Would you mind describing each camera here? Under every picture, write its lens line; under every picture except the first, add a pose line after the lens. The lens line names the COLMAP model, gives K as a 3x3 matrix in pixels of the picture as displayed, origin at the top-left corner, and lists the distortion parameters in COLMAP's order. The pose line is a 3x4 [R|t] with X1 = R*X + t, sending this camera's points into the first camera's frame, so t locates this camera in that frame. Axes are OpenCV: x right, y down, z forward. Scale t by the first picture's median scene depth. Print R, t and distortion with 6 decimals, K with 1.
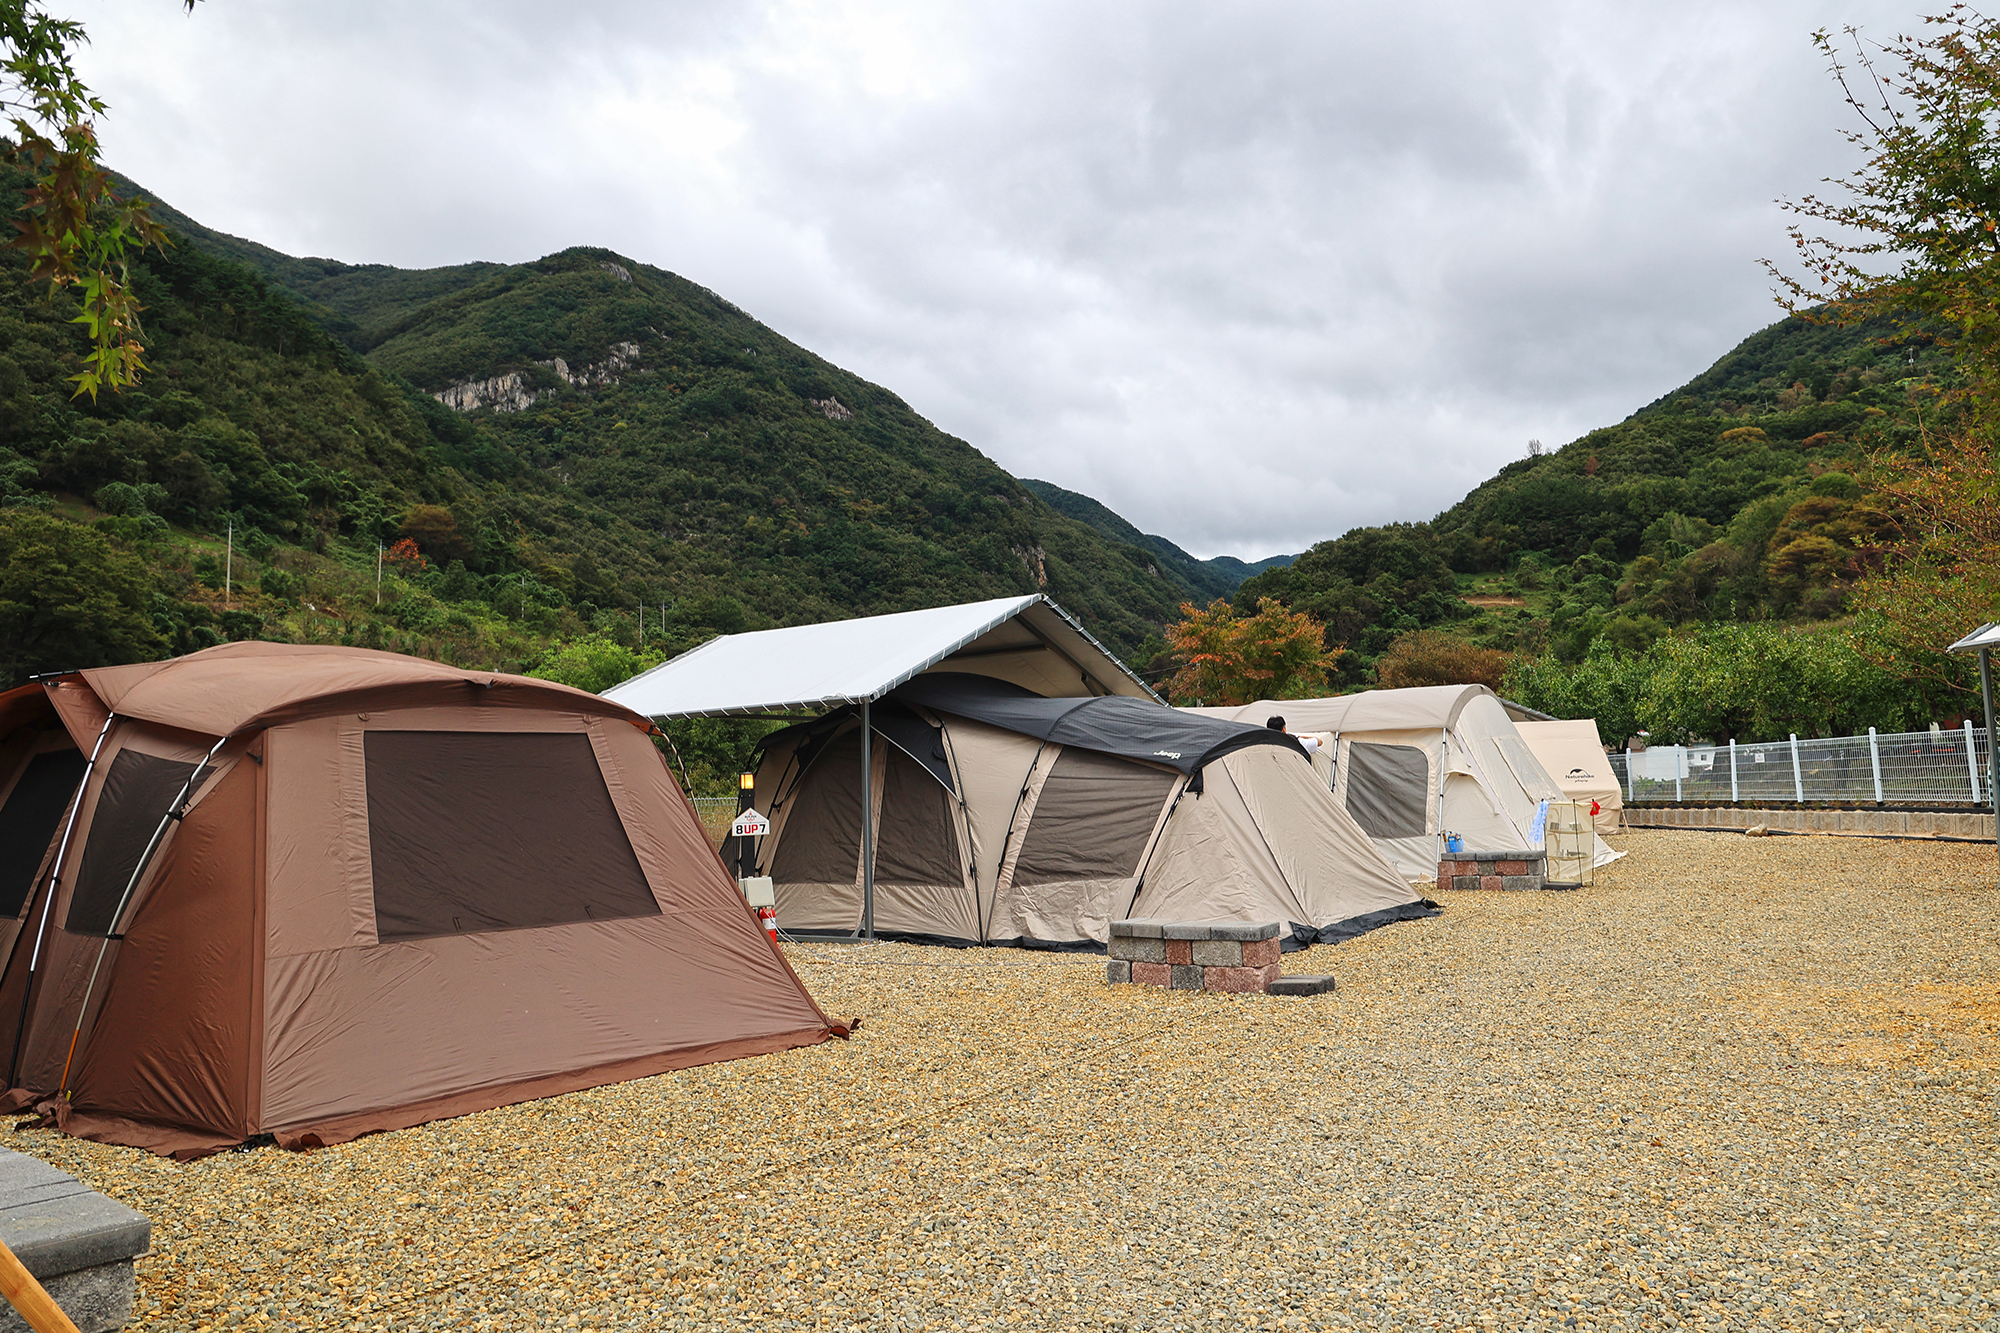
lens RADIAL K [[1416.6, 0, 1031.8], [0, 1416.6, 667.8], [0, 0, 1]] dist [-0.085300, 0.063389]
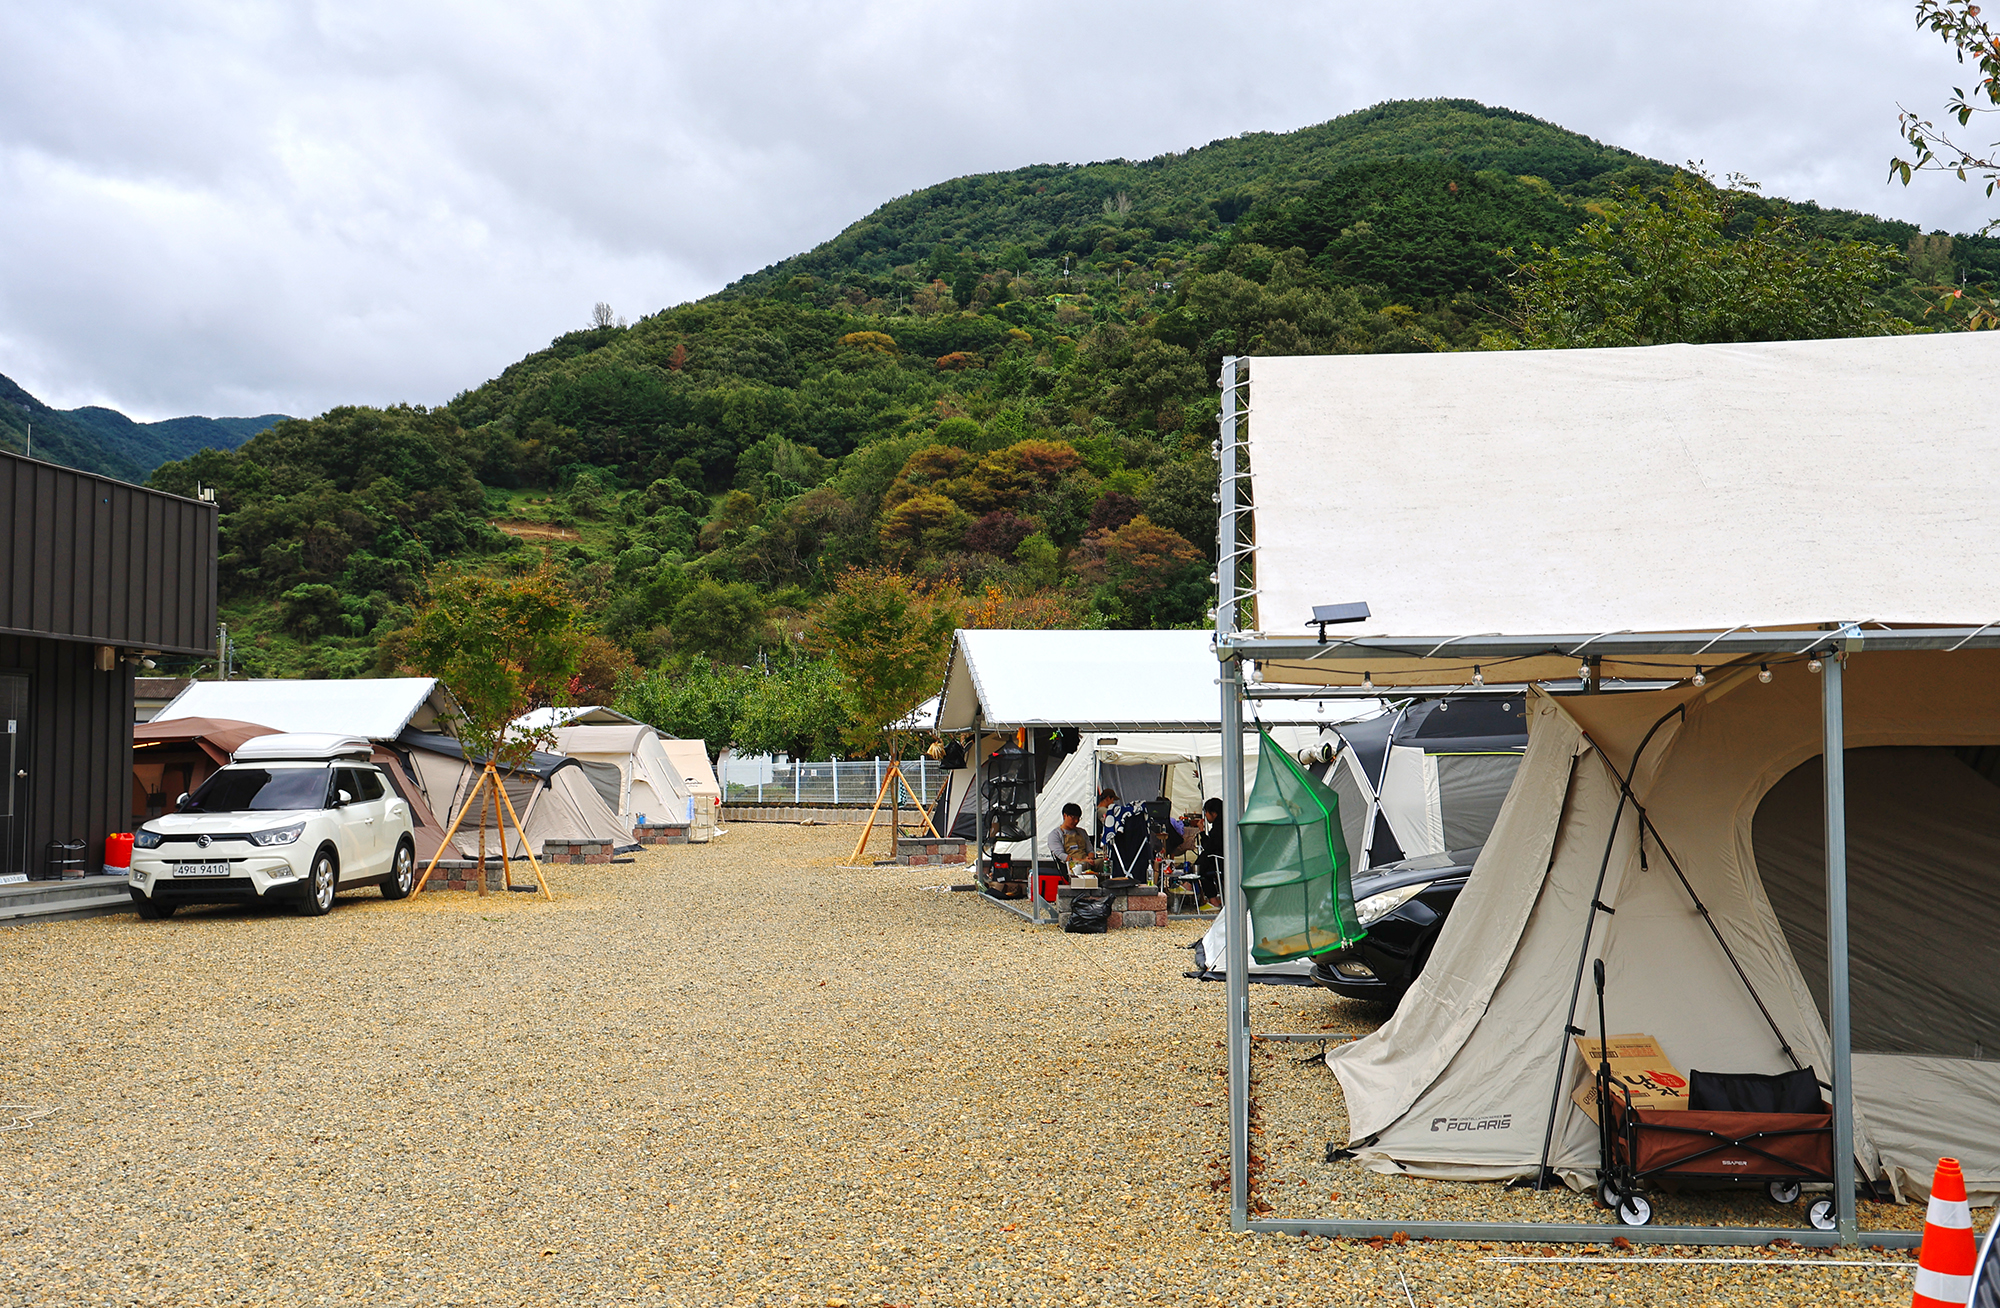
lens RADIAL K [[2213.4, 0, 1000.0], [0, 2213.4, 654.0], [0, 0, 1]] dist [0.009064, 0.004610]
pose [[0.857817, 0.049806, 0.511536, -0.044968], [-0.062133, 0.998043, 0.007018, -0.007594], [-0.510186, -0.037803, 0.859233, -0.098094]]
